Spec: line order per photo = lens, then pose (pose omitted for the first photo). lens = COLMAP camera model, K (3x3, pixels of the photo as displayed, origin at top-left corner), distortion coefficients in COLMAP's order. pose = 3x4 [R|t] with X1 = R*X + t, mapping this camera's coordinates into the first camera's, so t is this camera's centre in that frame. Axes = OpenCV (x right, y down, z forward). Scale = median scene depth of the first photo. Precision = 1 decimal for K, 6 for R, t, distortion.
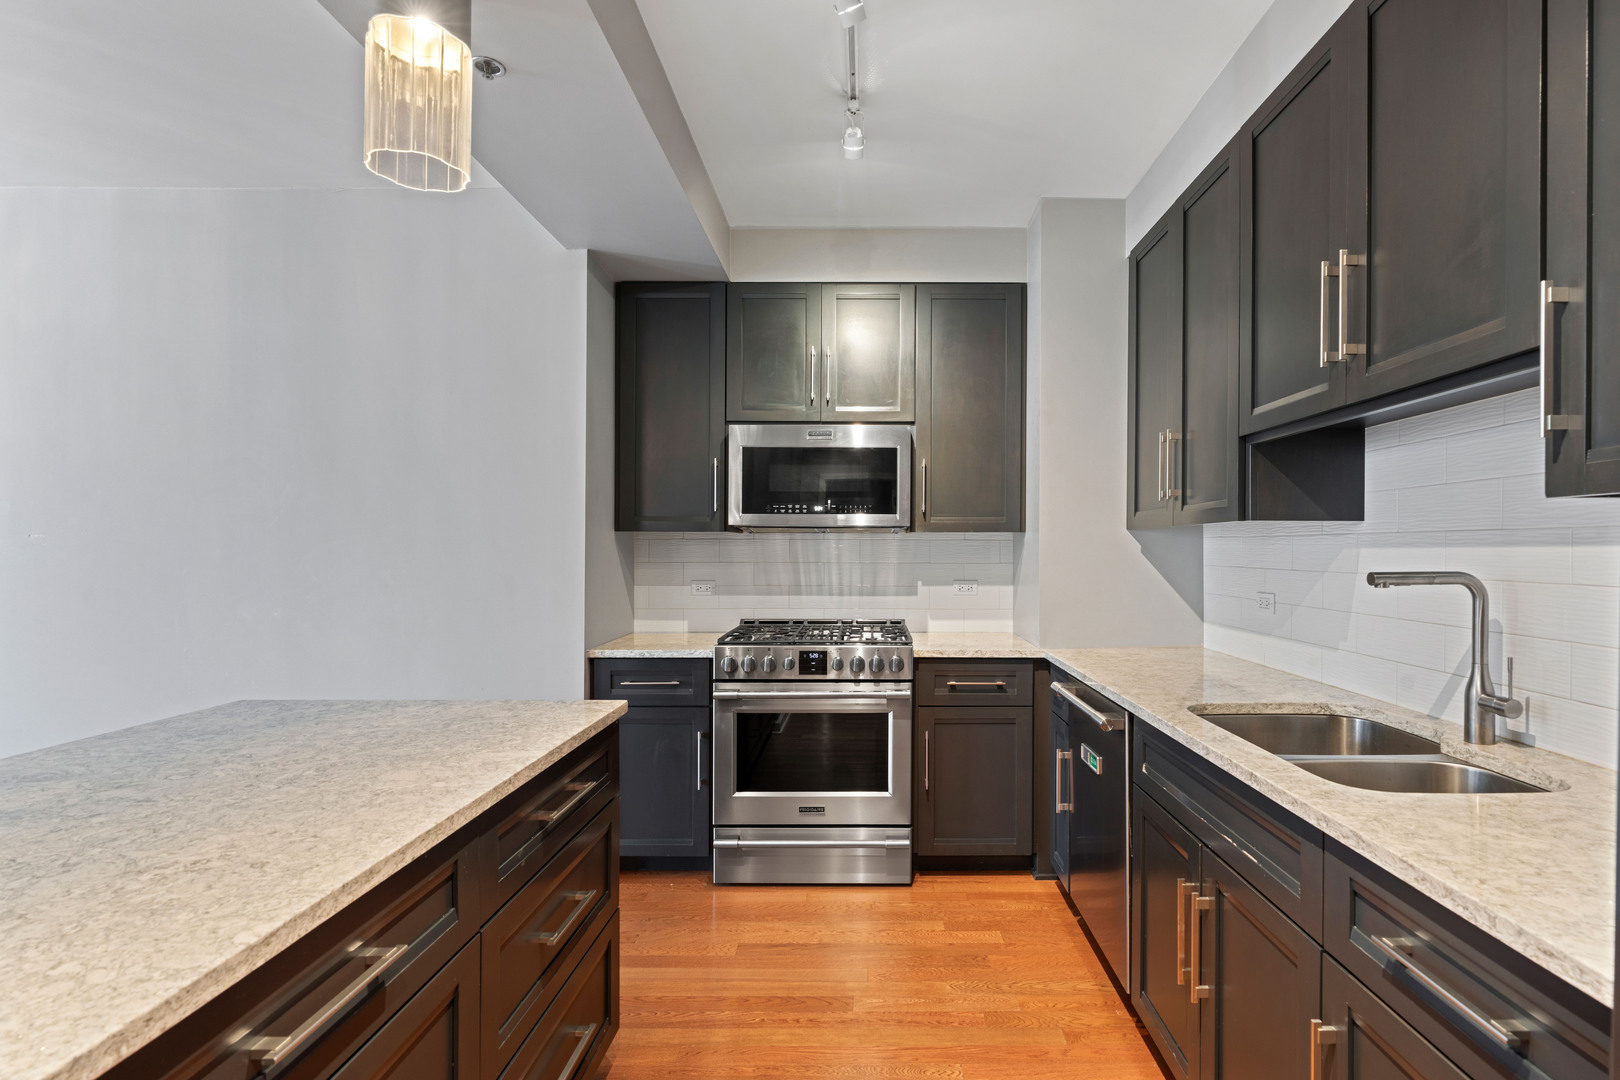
lens RADIAL K [[775.1, 0, 880.7], [0, 775.1, 551.6], [0, 0, 1]] dist [-0.006713, 0.000330]
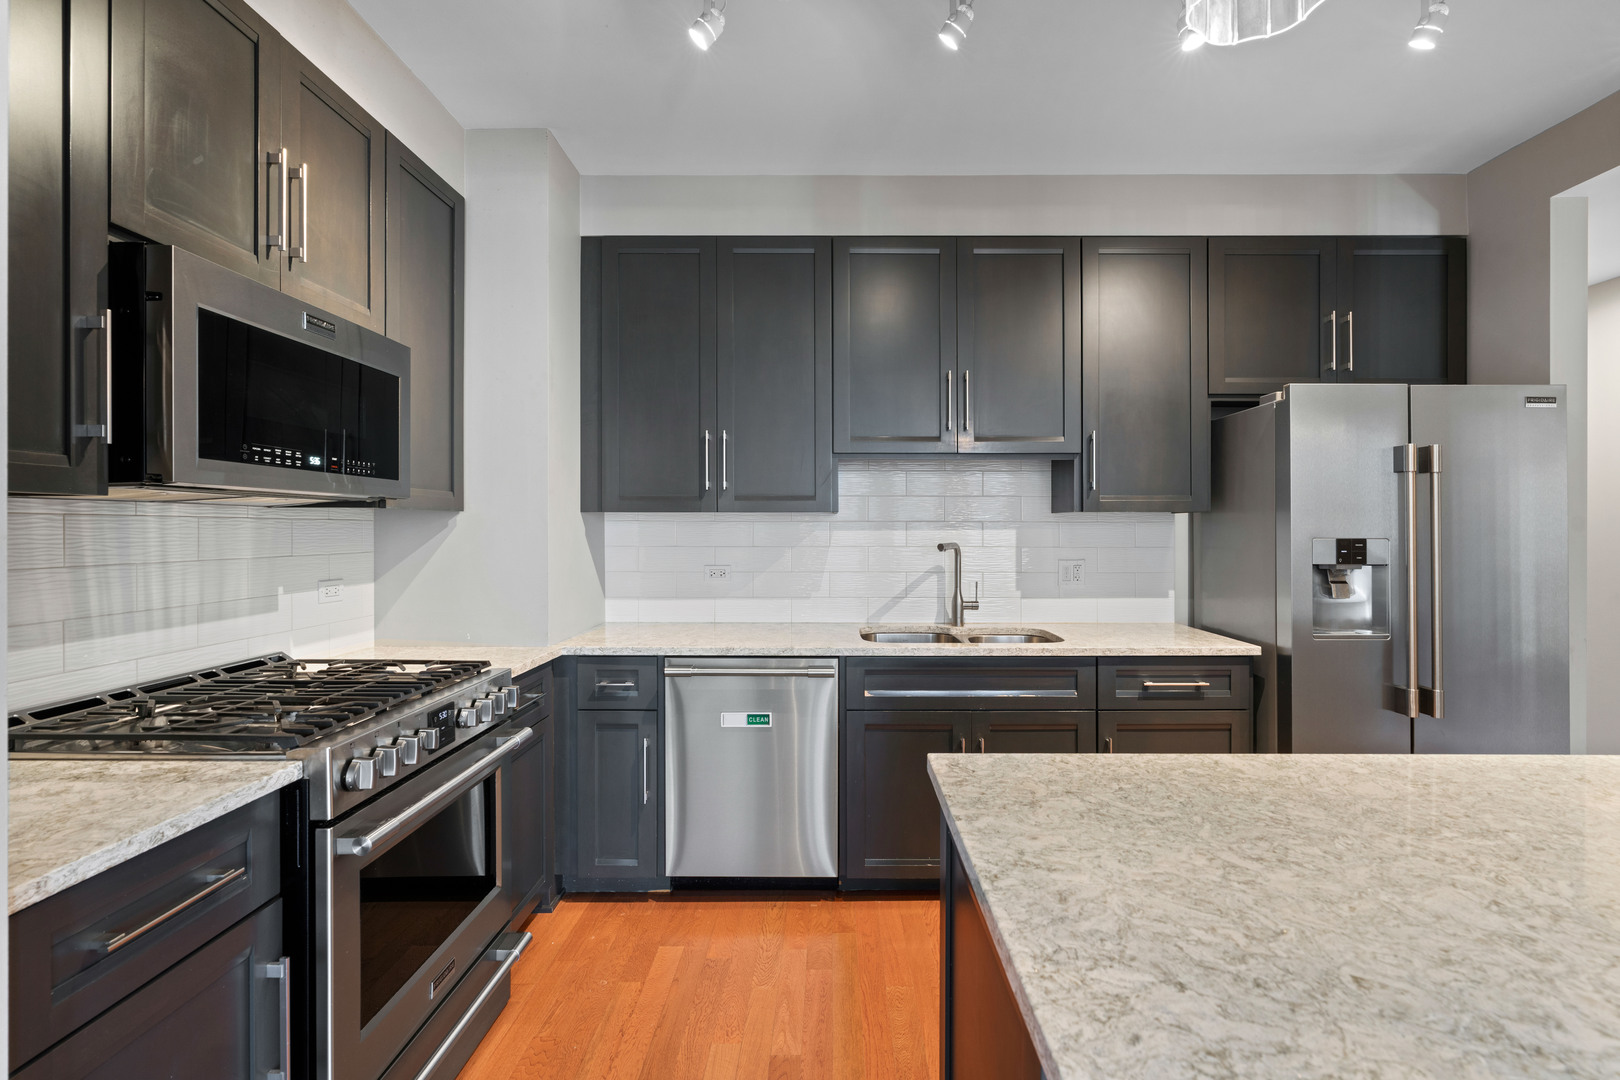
lens RADIAL K [[740.9, 0, 827.4], [0, 740.9, 532.1], [0, 0, 1]] dist [-0.005557, -0.000762]
pose [[0.034058, -0.007183, 0.999394, -0.585670], [0.004778, 0.999964, 0.007024, -0.007745], [-0.999408, 0.004536, 0.034091, 0.625835]]
